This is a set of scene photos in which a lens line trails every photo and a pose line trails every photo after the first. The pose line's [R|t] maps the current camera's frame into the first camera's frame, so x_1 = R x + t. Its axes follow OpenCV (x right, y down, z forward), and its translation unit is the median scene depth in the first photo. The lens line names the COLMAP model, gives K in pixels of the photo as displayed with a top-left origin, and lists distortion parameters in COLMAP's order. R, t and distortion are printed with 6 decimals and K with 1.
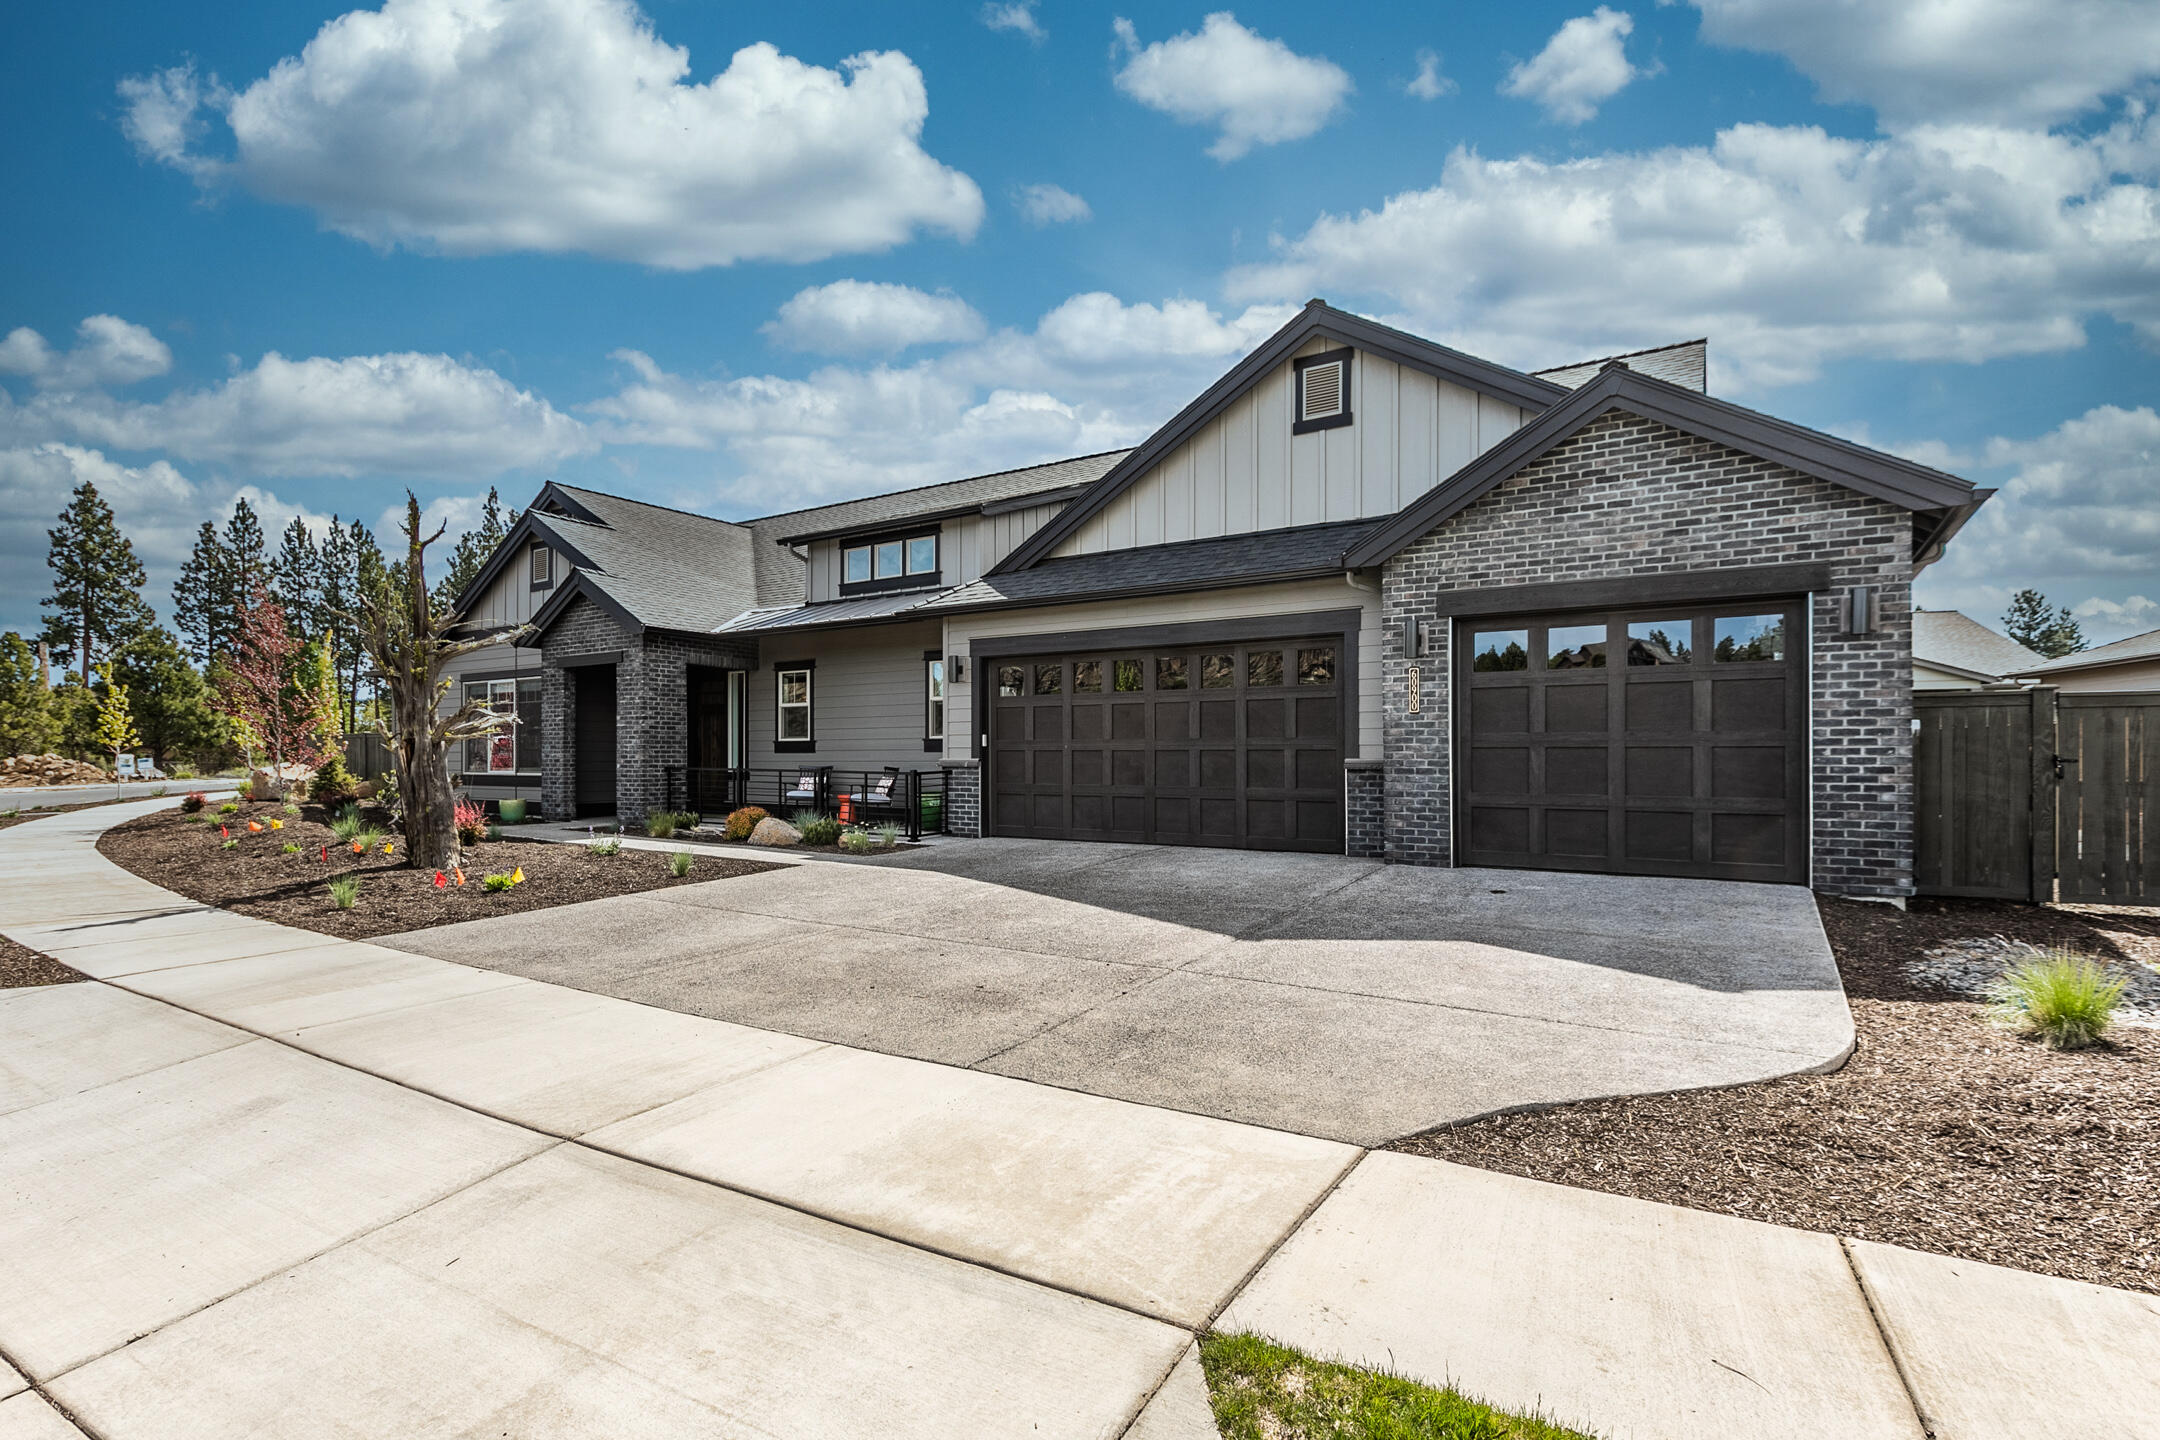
lens RADIAL K [[978.9, 0, 1079.0], [0, 978.9, 740.3], [0, 0, 1]] dist [0.003223, 0.000698]
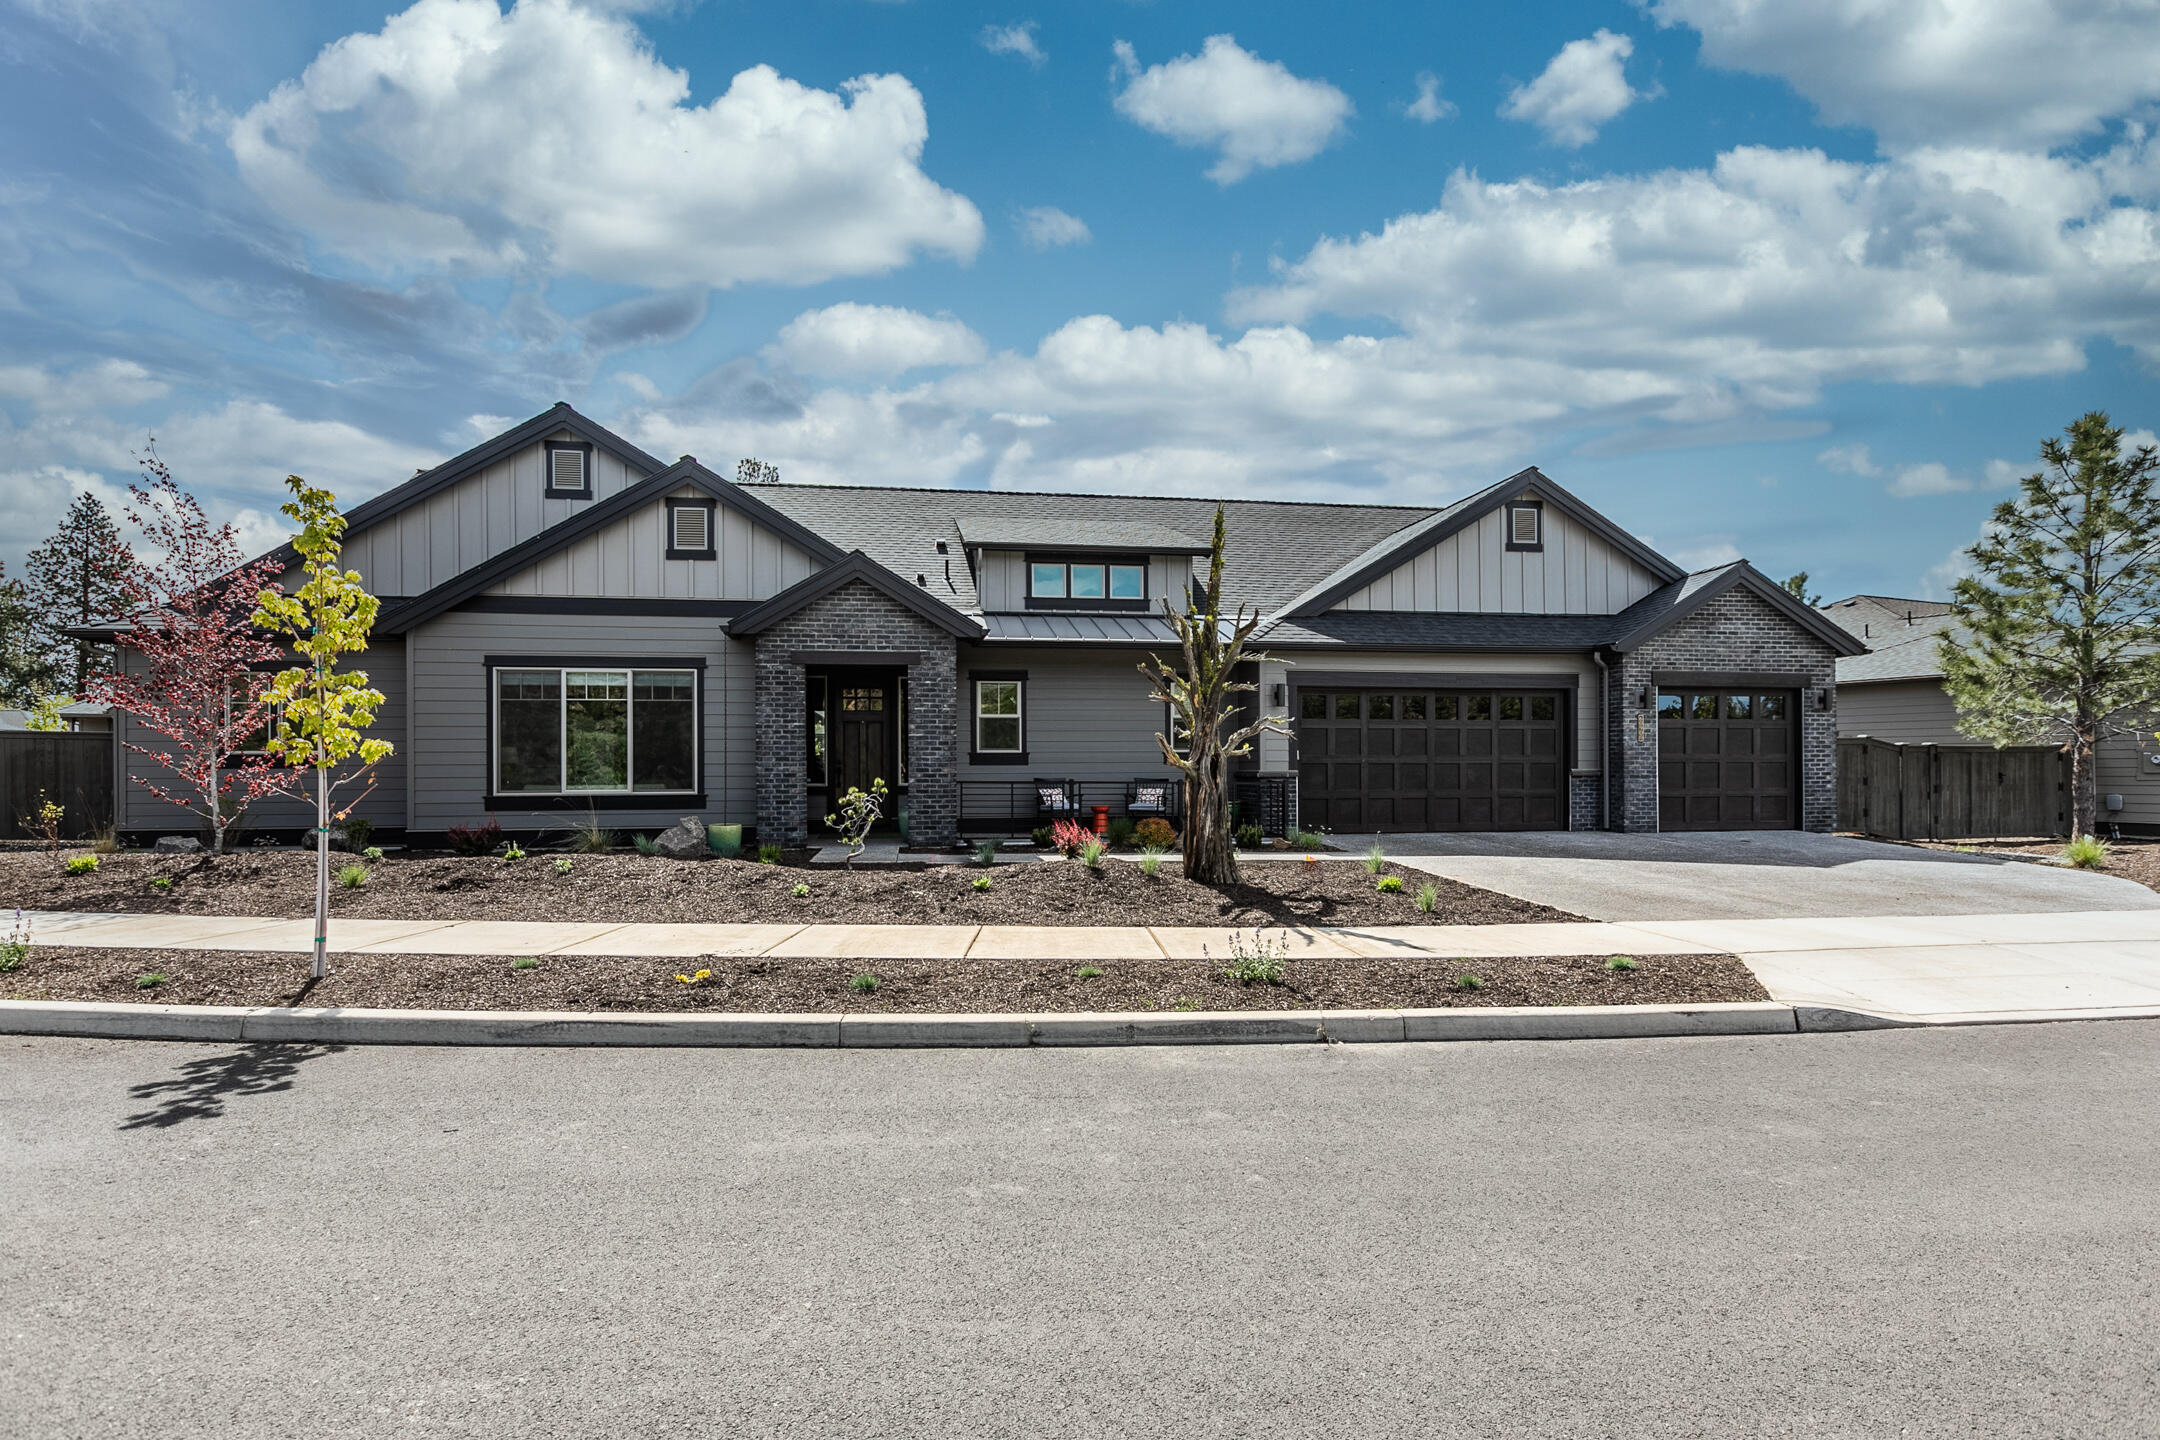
lens RADIAL K [[1076.3, 0, 1080.0], [0, 1076.3, 720.0], [0, 0, 1]] dist [-0.000671, -0.000320]
pose [[0.763455, 0.031653, 0.645085, -1.232611], [-0.009046, 0.999224, -0.038324, 0.011255], [-0.645797, 0.023423, 0.763149, 0.167655]]
